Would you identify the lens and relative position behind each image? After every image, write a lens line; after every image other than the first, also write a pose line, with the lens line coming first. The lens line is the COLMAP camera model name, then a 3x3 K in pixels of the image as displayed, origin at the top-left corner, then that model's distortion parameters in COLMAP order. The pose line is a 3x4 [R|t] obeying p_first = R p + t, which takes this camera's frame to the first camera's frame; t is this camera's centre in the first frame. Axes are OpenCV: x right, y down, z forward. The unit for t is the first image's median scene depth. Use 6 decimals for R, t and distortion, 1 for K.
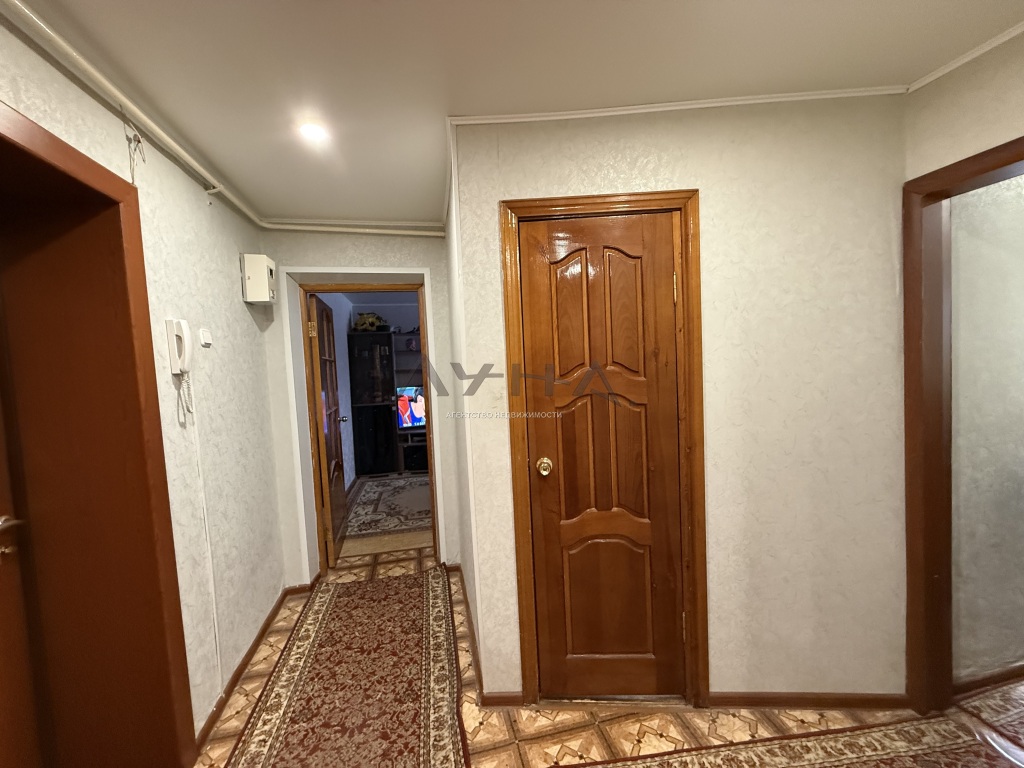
lens RADIAL K [[408.7, 0, 509.5], [0, 408.7, 384.1], [0, 0, 1]] dist [0.000591, 0.000125]
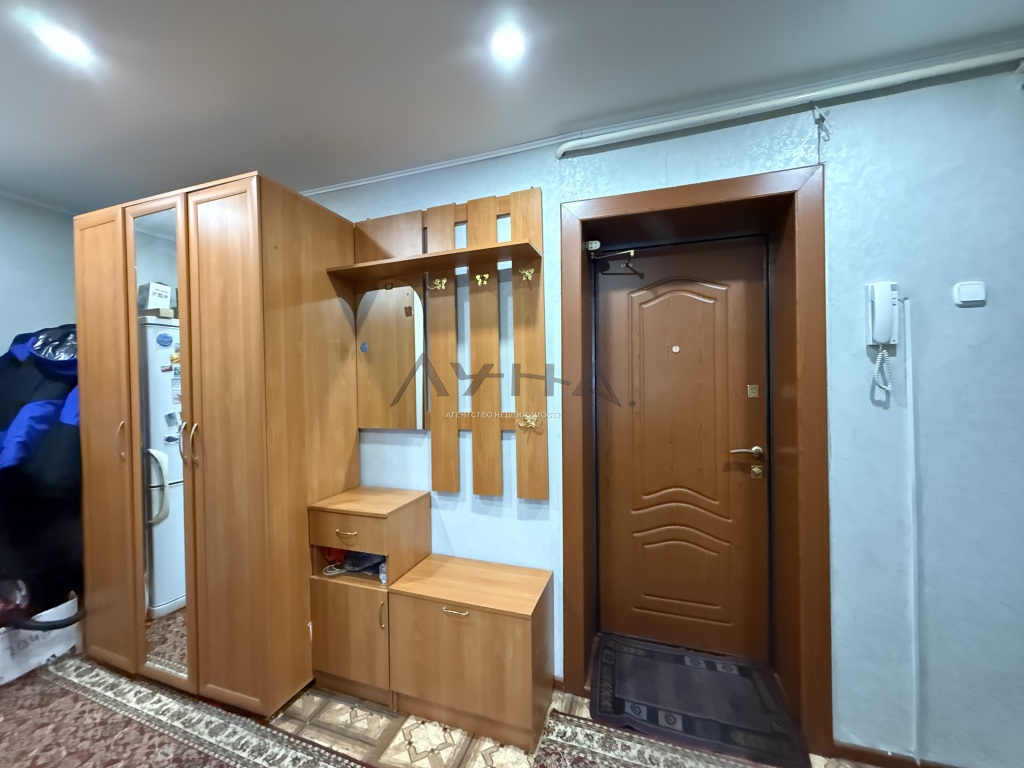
lens RADIAL K [[408.7, 0, 509.5], [0, 408.7, 384.1], [0, 0, 1]] dist [0.000591, 0.000125]
pose [[-0.526150, 0.056805, -0.848493, 0.320092], [-0.010942, 0.997232, 0.073548, 0.002175], [0.850322, 0.047981, -0.524072, 0.709127]]
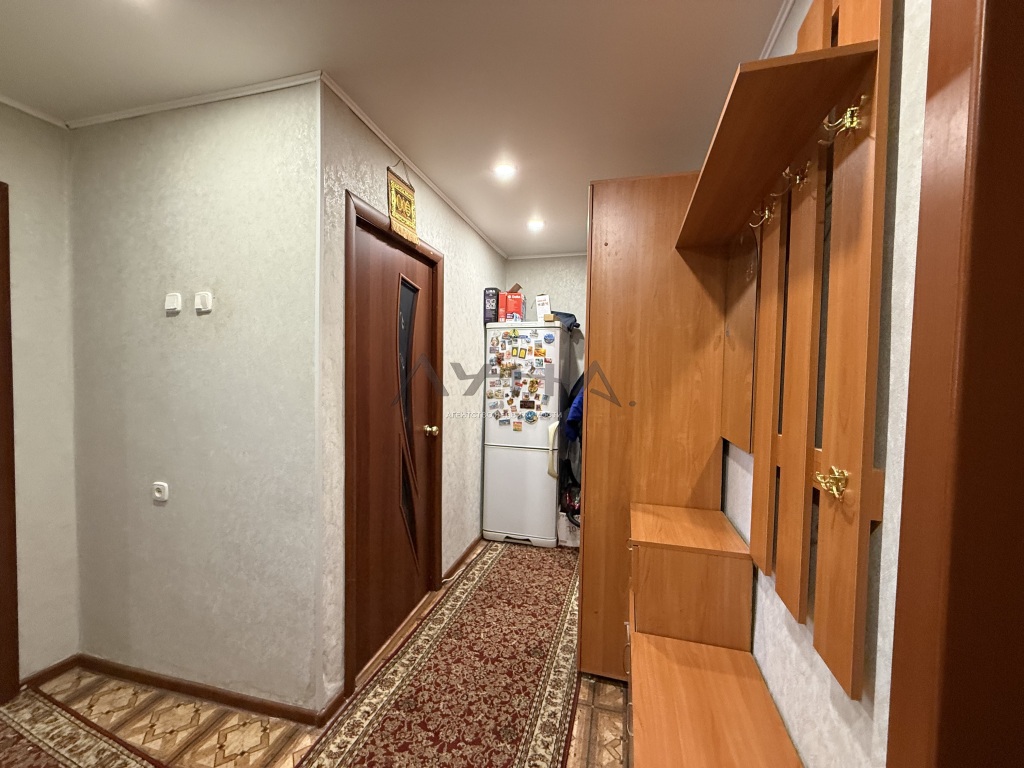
lens RADIAL K [[408.7, 0, 509.5], [0, 408.7, 384.1], [0, 0, 1]] dist [0.000591, 0.000125]
pose [[-0.882009, 0.012874, 0.471056, -0.453661], [0.047319, 0.996994, 0.061353, 0.026431], [-0.468850, 0.076404, -0.879967, 0.740266]]
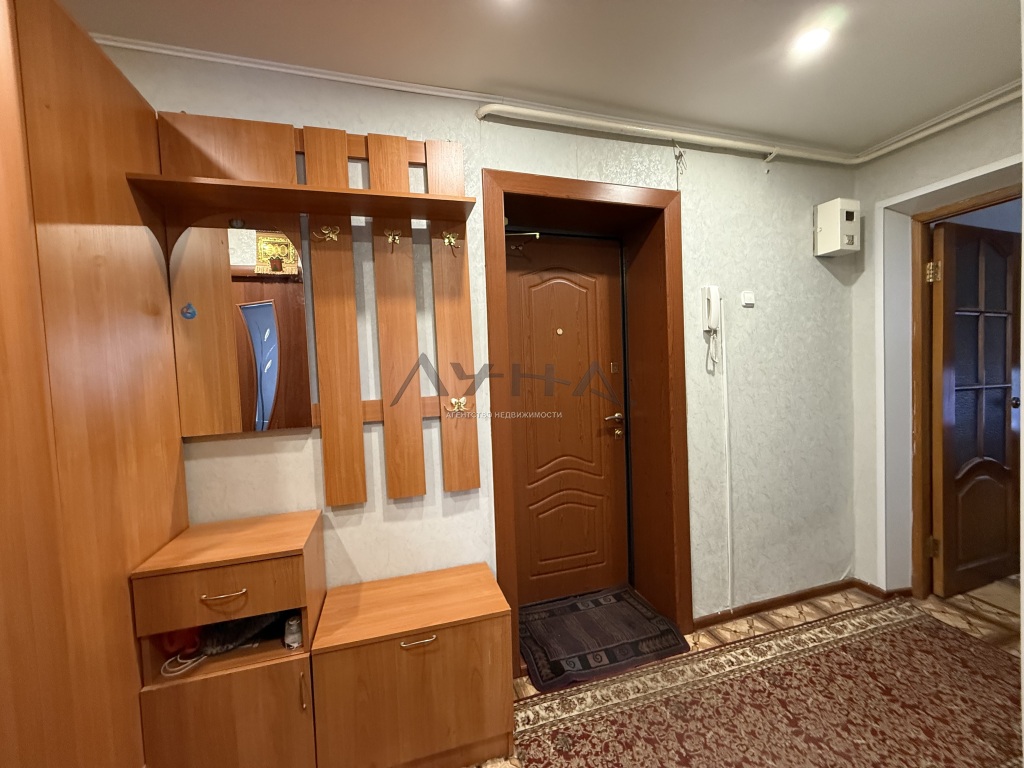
lens RADIAL K [[408.7, 0, 509.5], [0, 408.7, 384.1], [0, 0, 1]] dist [0.000591, 0.000125]
pose [[0.072213, 0.080639, -0.994124, 0.347990], [-0.023646, 0.996585, 0.079121, 0.047330], [0.997109, 0.017793, 0.073873, 0.276501]]
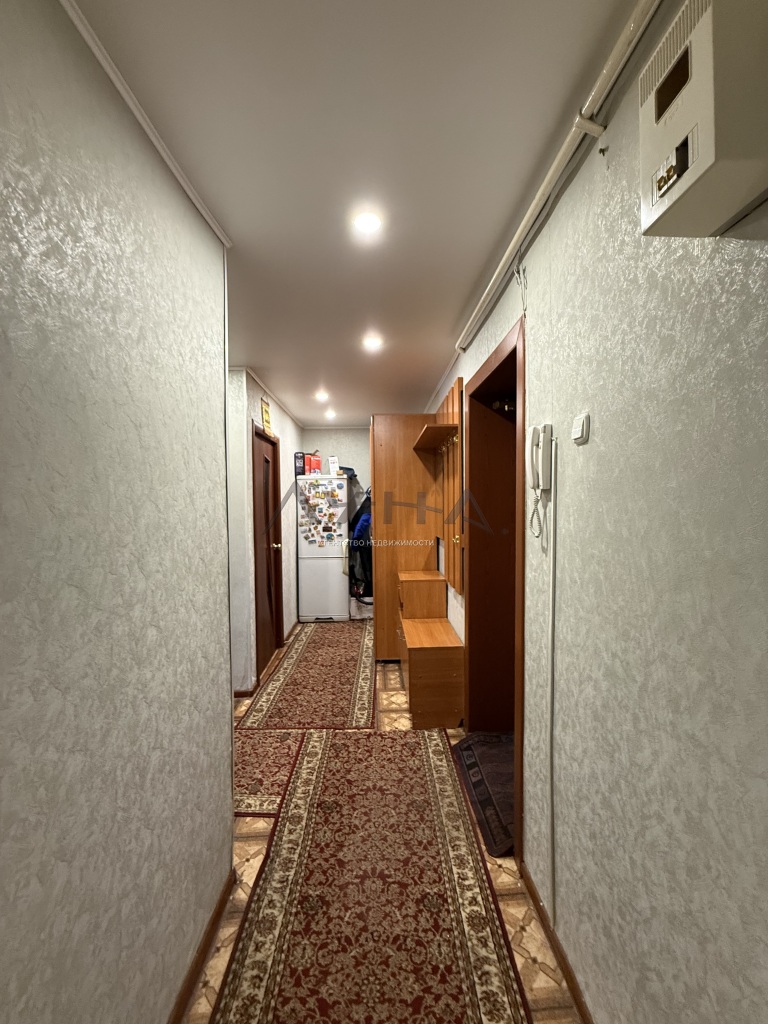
lens RADIAL K [[408.7, 0, 384.0], [0, 408.7, 512.0], [0, 0, 1]] dist [0.000591, 0.000125]
pose [[-0.979607, 0.051525, 0.194203, -0.583087], [0.066832, 0.995083, 0.073104, -0.057164], [-0.189482, 0.084592, -0.978234, 1.700262]]
